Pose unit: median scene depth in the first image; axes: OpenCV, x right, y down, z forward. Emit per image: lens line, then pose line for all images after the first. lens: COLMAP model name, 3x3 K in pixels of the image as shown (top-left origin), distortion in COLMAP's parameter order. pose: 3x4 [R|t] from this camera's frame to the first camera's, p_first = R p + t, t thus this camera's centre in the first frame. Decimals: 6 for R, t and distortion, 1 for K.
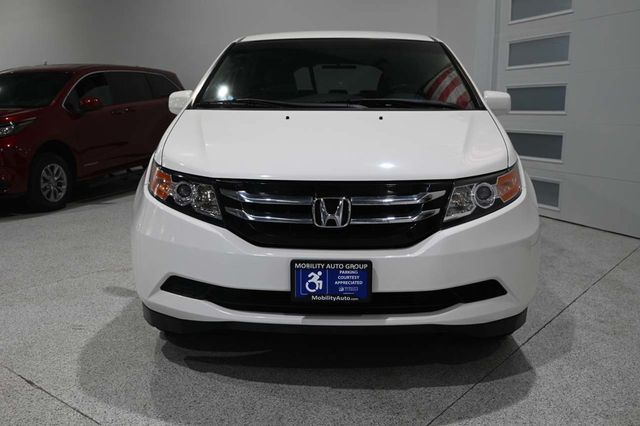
lens RADIAL K [[589.4, 0, 319.6], [0, 589.4, 217.1], [0, 0, 1]] dist [-0.031520, 0.000000]
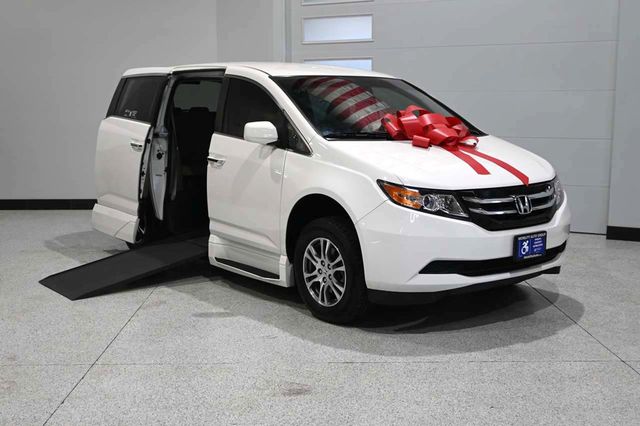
lens RADIAL K [[748.7, 0, 321.6], [0, 748.7, 213.1], [0, 0, 1]] dist [0.024088, 0.000000]
pose [[0.764927, -0.093553, 0.637287, -1.253672], [0.116595, 0.993162, 0.005847, -0.045388], [-0.633476, 0.069832, 0.770604, -0.184900]]
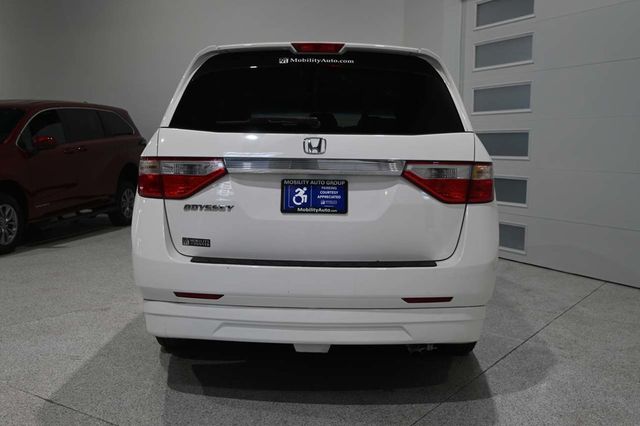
lens RADIAL K [[683.5, 0, 319.5], [0, 683.5, 211.5], [0, 0, 1]] dist [-0.055738, 0.000000]
pose [[0.996385, 0.006513, 0.084701, -0.084485], [0.001039, 0.996049, -0.088805, 0.036565], [-0.084945, 0.088572, 0.992441, -0.263253]]
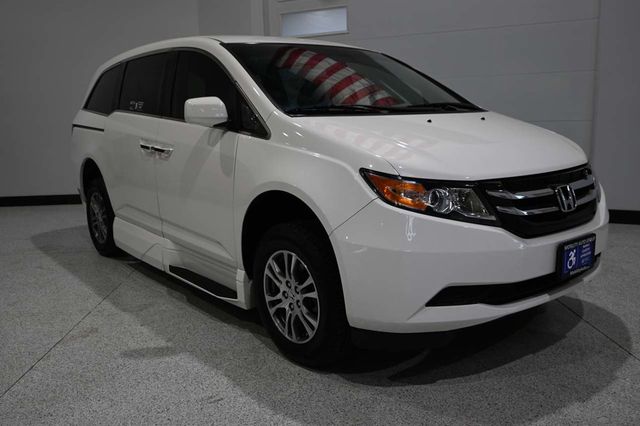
lens RADIAL K [[543.6, 0, 317.5], [0, 543.6, 214.5], [0, 0, 1]] dist [-0.013335, -0.012233]
pose [[0.757748, -0.141044, 0.637123, -0.748050], [0.144933, 0.988352, 0.046425, -0.070419], [-0.636249, 0.057162, 0.769363, 0.348769]]
